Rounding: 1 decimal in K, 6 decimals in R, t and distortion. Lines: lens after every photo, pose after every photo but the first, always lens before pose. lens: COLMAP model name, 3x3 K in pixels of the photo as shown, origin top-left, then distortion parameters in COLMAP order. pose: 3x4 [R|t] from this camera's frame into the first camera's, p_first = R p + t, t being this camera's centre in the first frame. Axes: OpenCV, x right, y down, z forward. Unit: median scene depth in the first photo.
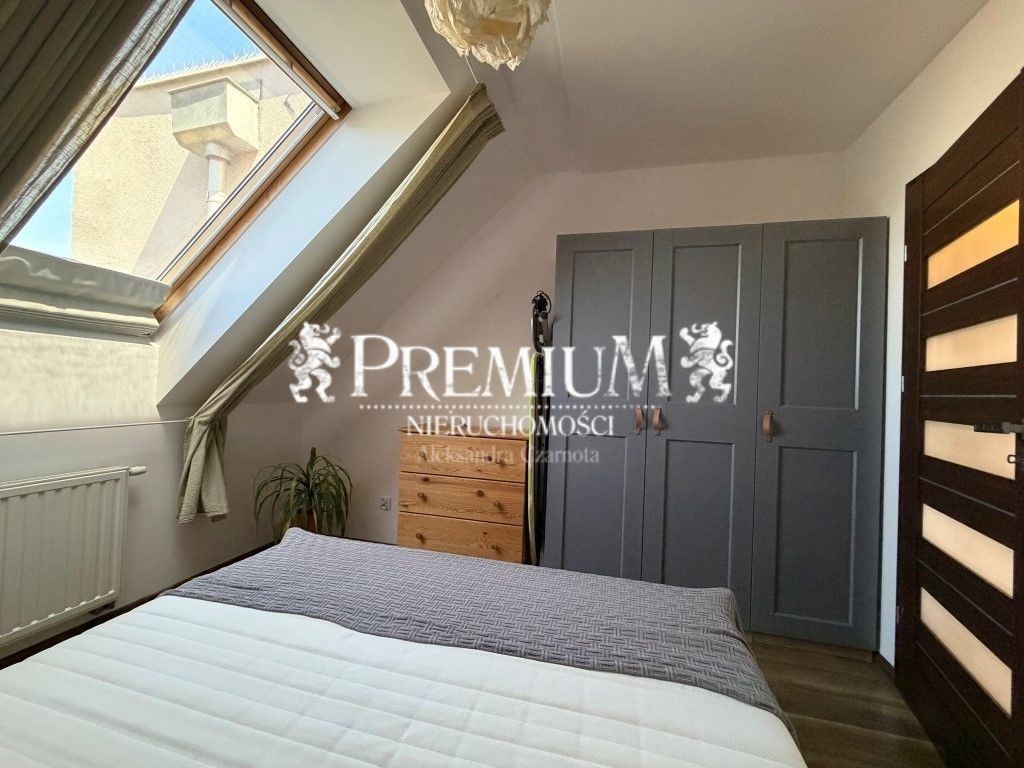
lens RADIAL K [[408.7, 0, 507.0], [0, 408.7, 383.1], [0, 0, 1]] dist [0.000940, 0.000201]
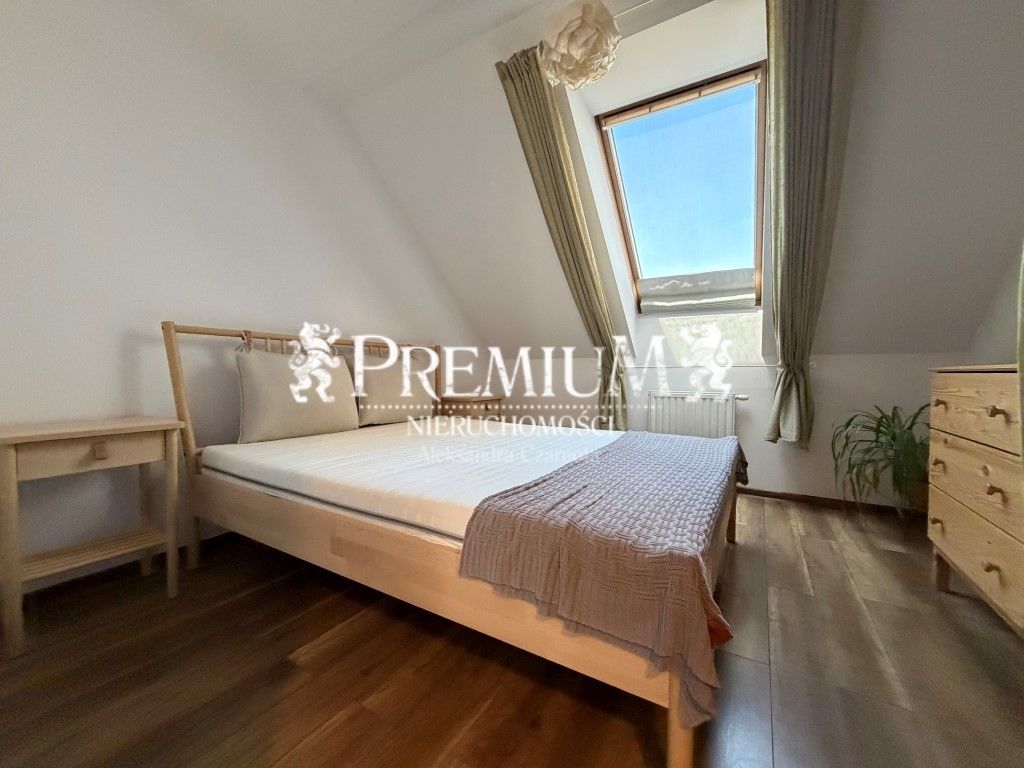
lens RADIAL K [[408.7, 0, 507.0], [0, 408.7, 383.1], [0, 0, 1]] dist [0.000940, 0.000201]
pose [[-0.296318, -0.011142, -0.955024, 0.806662], [-0.001258, 0.999936, -0.011276, 0.185258], [0.955089, -0.002140, -0.296313, 0.635633]]
